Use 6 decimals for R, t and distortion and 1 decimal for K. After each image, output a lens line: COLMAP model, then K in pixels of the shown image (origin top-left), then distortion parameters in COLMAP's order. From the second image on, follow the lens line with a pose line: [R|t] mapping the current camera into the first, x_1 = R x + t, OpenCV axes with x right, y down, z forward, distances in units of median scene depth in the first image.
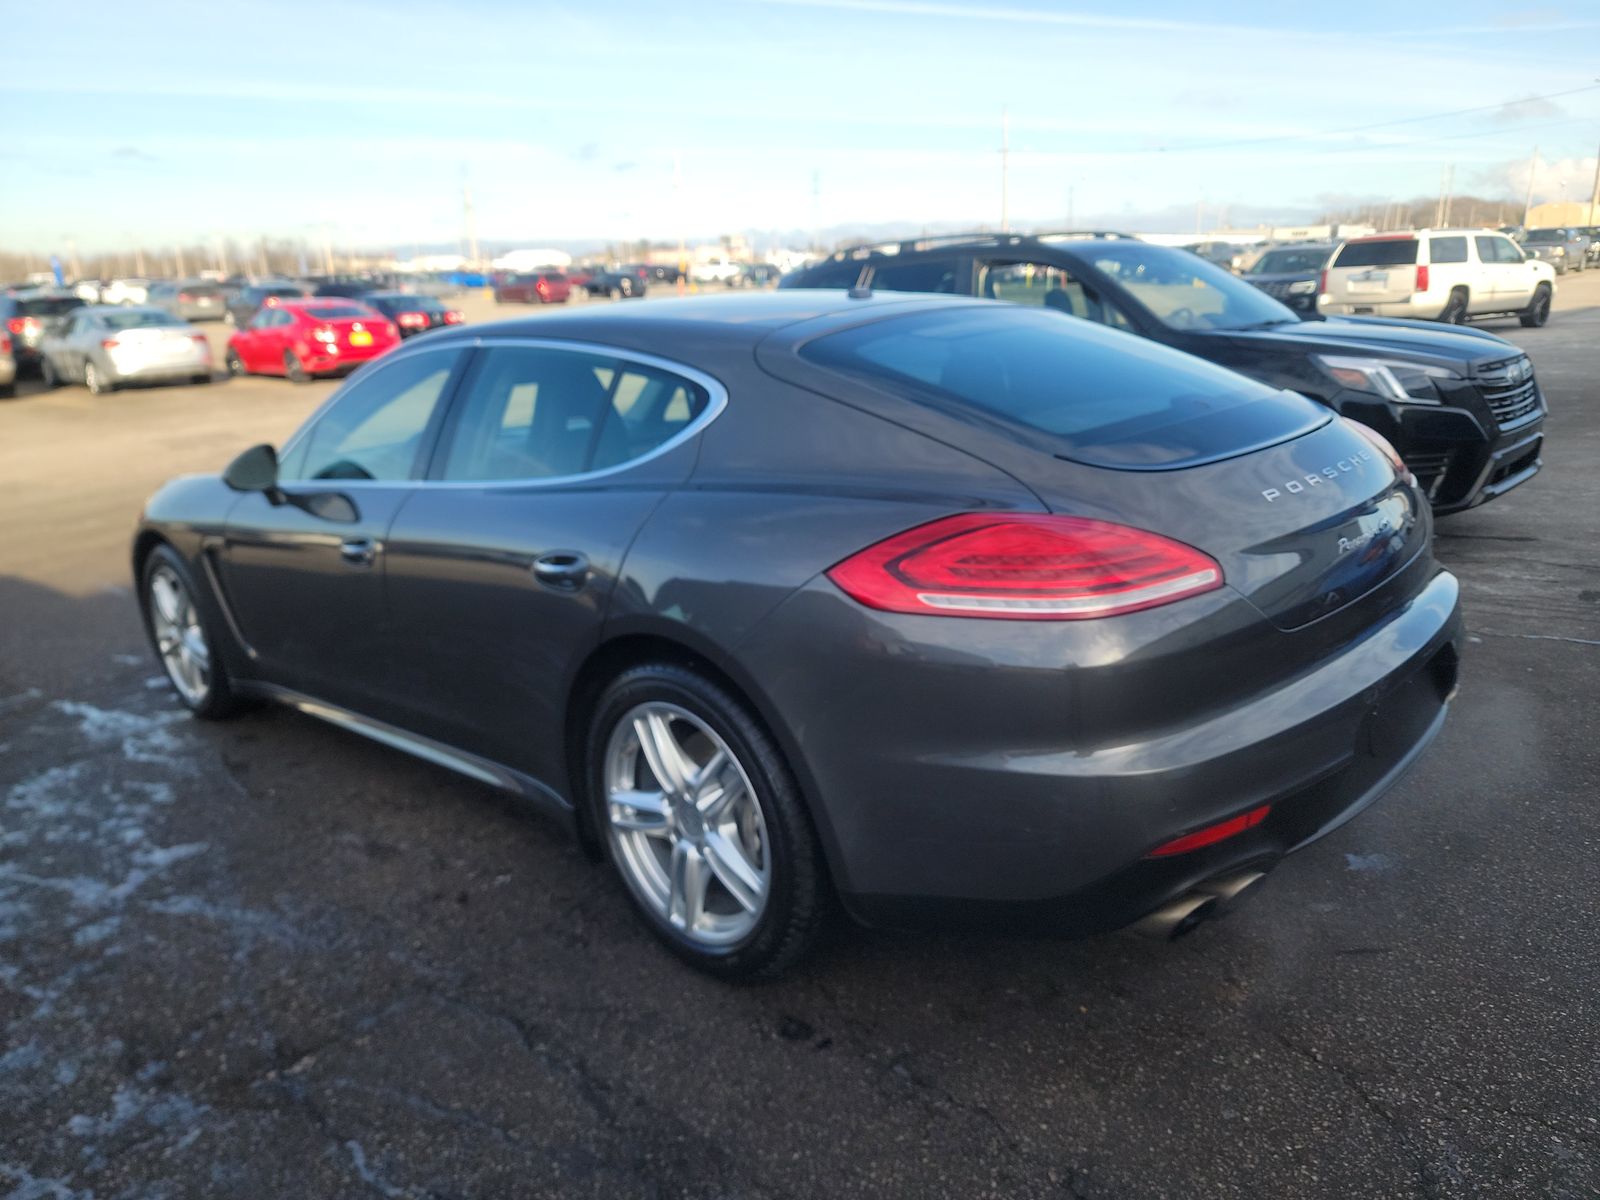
lens RADIAL K [[1111.7, 0, 800.0], [0, 1111.7, 600.0], [0, 0, 1]] dist [0.003061, 0.002072]
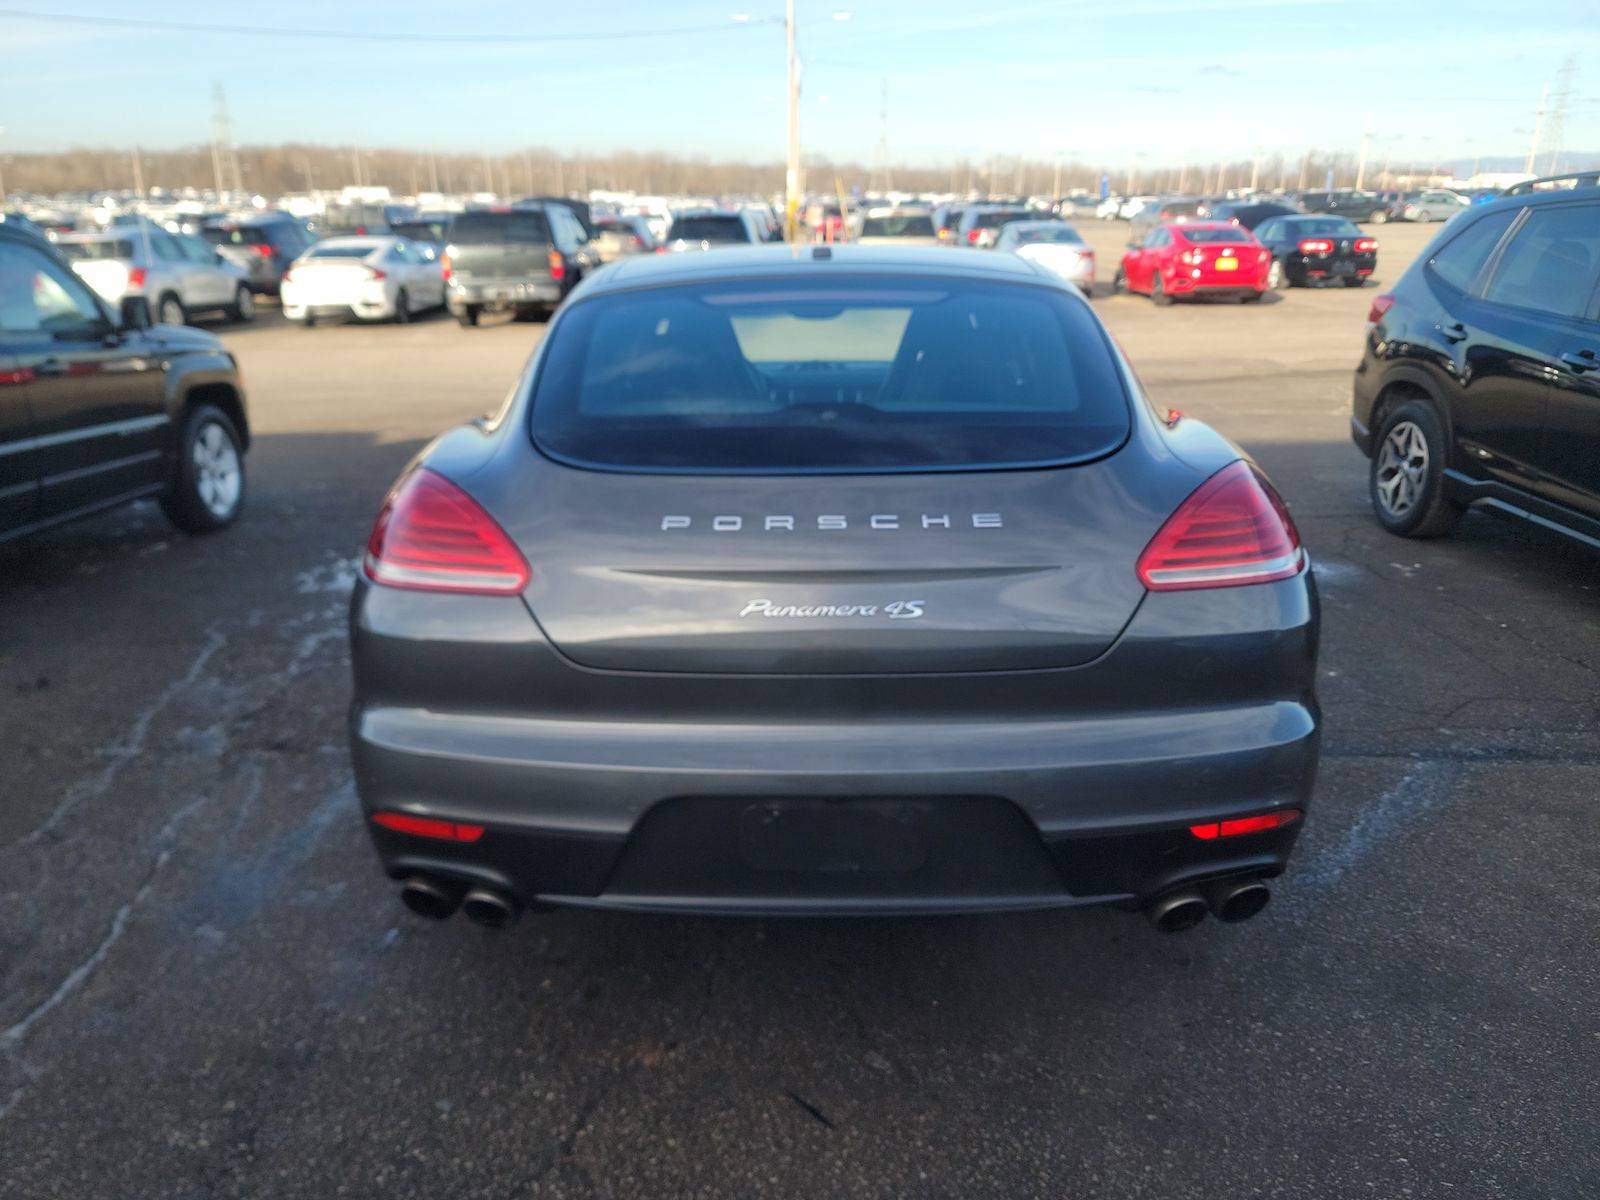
lens RADIAL K [[1134.7, 0, 800.0], [0, 1134.7, 600.0], [0, 0, 1]] dist [0.001337, 0.001494]
pose [[0.674504, 0.260235, -0.690885, 0.116291], [-0.217504, 0.964327, 0.150884, -0.019347], [0.705504, 0.048498, 0.707044, 0.047533]]
